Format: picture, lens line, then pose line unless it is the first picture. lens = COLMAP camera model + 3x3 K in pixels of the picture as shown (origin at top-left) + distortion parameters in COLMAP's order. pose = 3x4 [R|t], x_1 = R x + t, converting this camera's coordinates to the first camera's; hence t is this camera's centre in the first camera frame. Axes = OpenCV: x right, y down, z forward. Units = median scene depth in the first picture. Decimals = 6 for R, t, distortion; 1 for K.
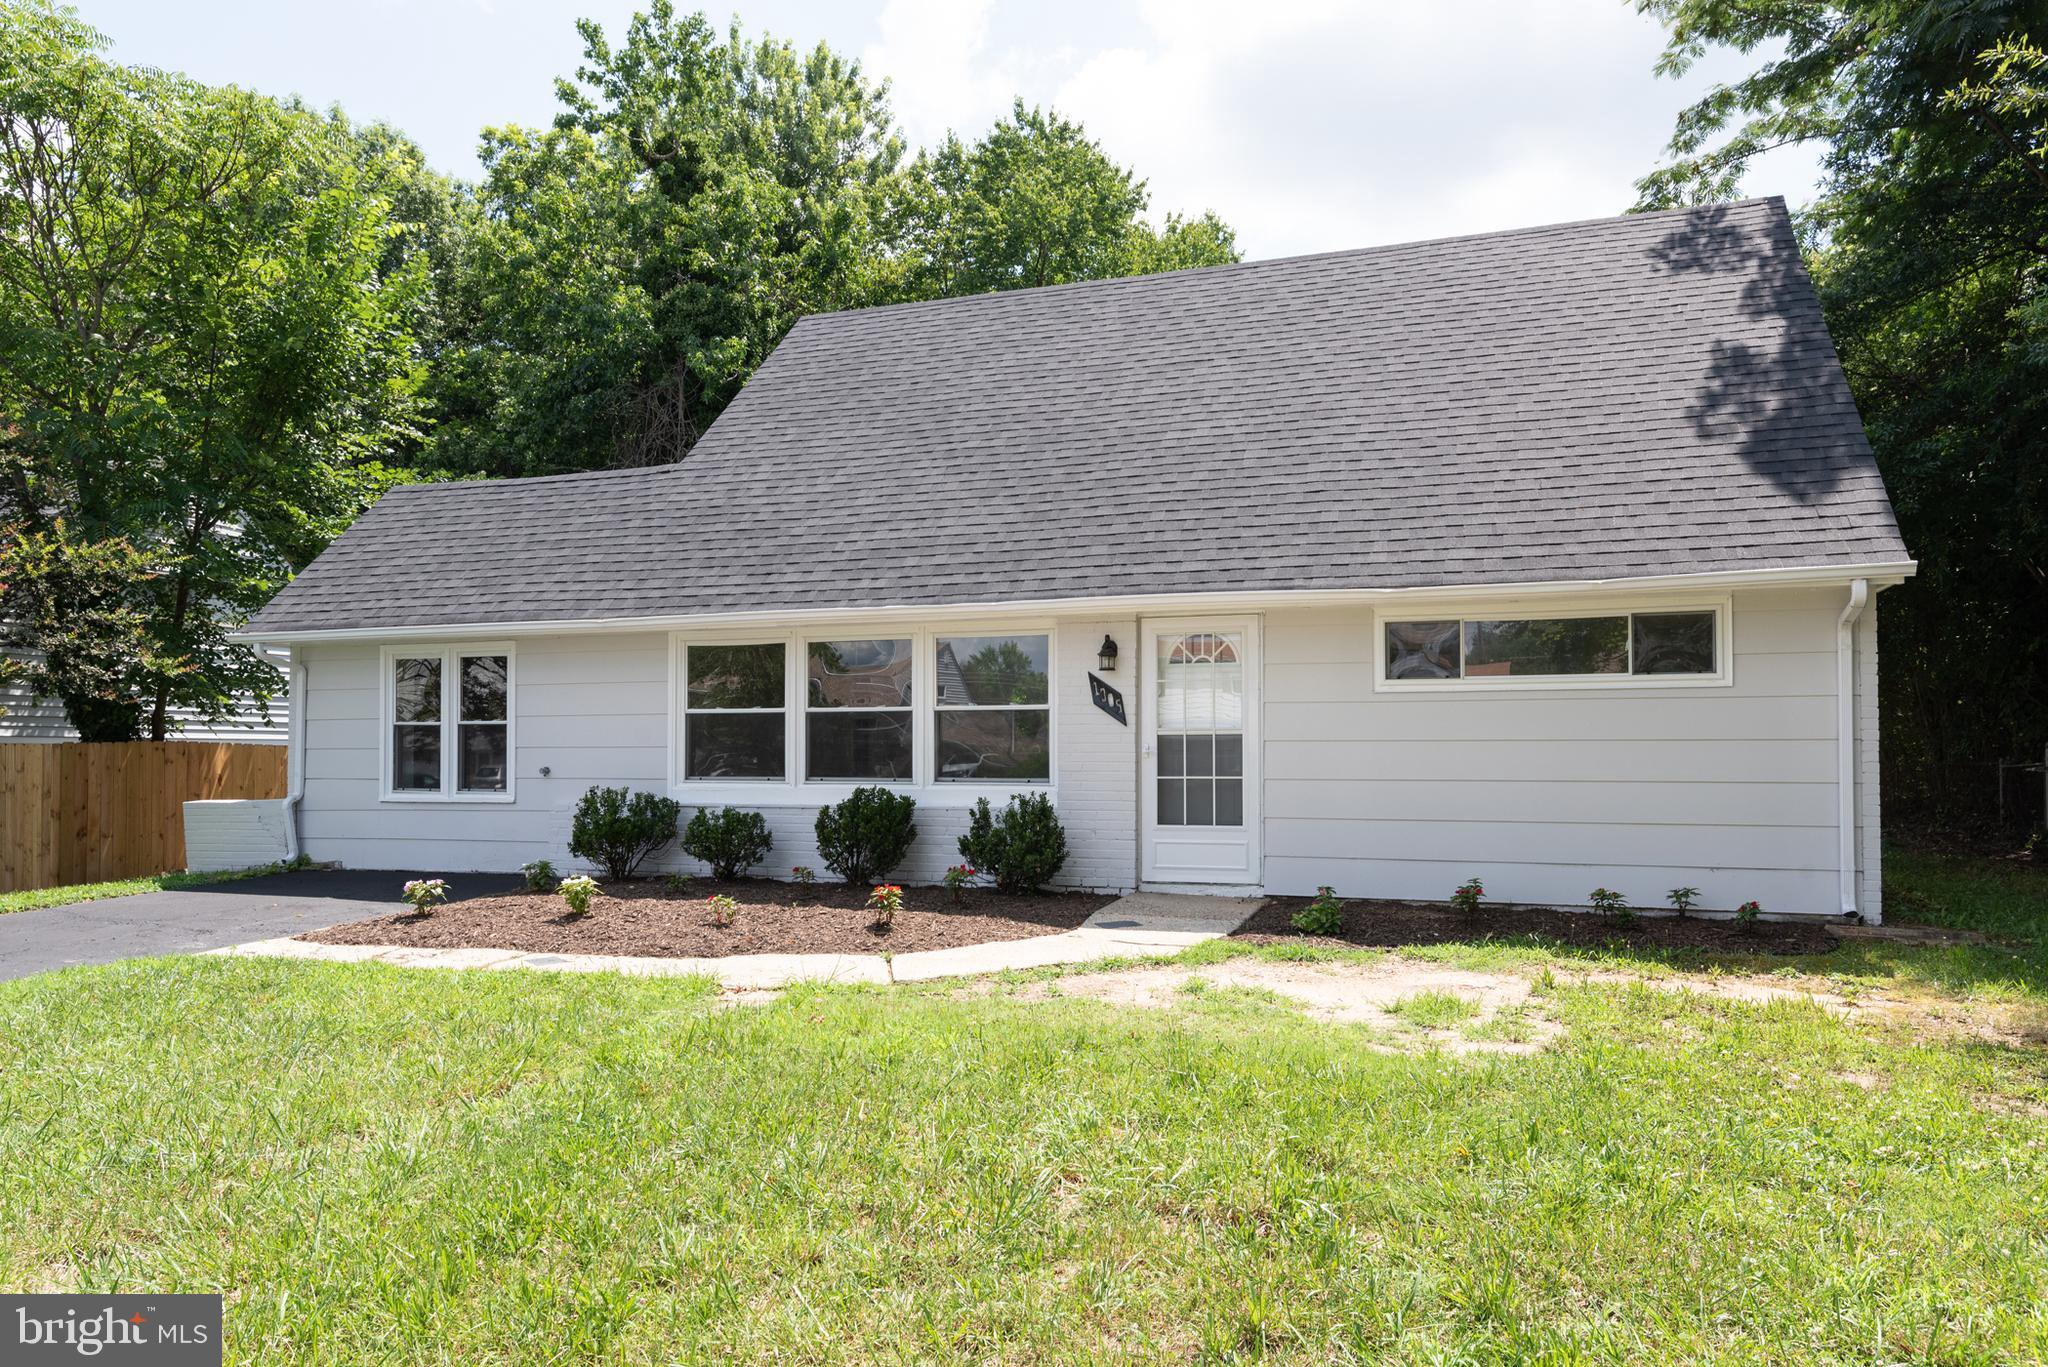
lens RADIAL K [[1645.4, 0, 1033.7], [0, 1645.4, 703.9], [0, 0, 1]] dist [-0.009692, 0.004579]
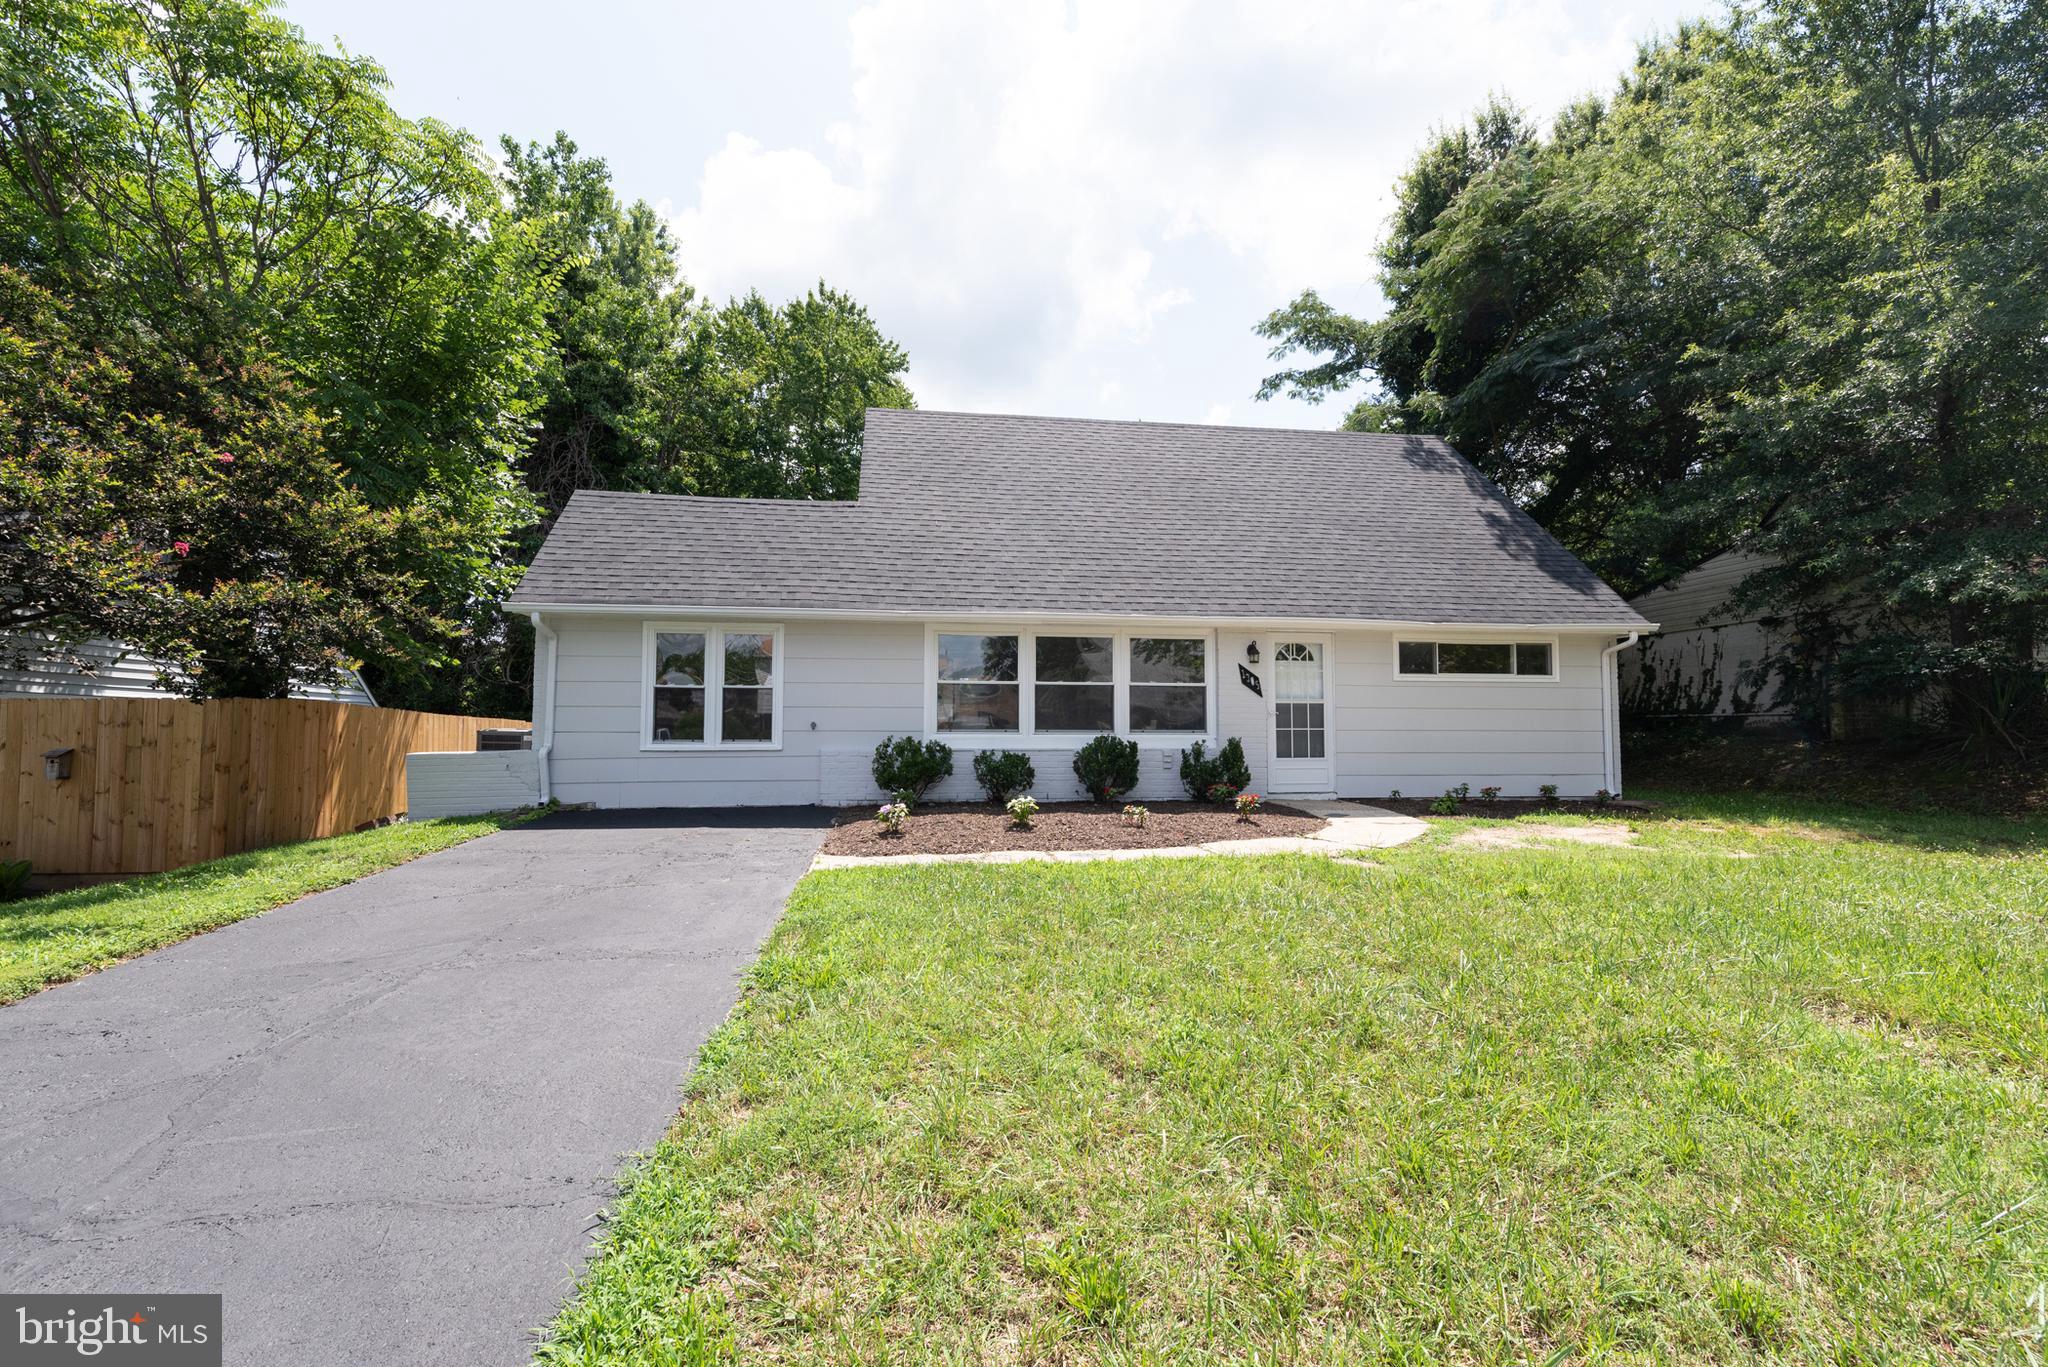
lens RADIAL K [[988.3, 0, 1029.9], [0, 988.3, 664.4], [0, 0, 1]] dist [0.002582, 0.000172]
pose [[0.846468, 0.035520, 0.531253, -0.638225], [-0.020793, 0.999216, -0.033677, 0.017890], [-0.532033, 0.017460, 0.846543, 0.281338]]
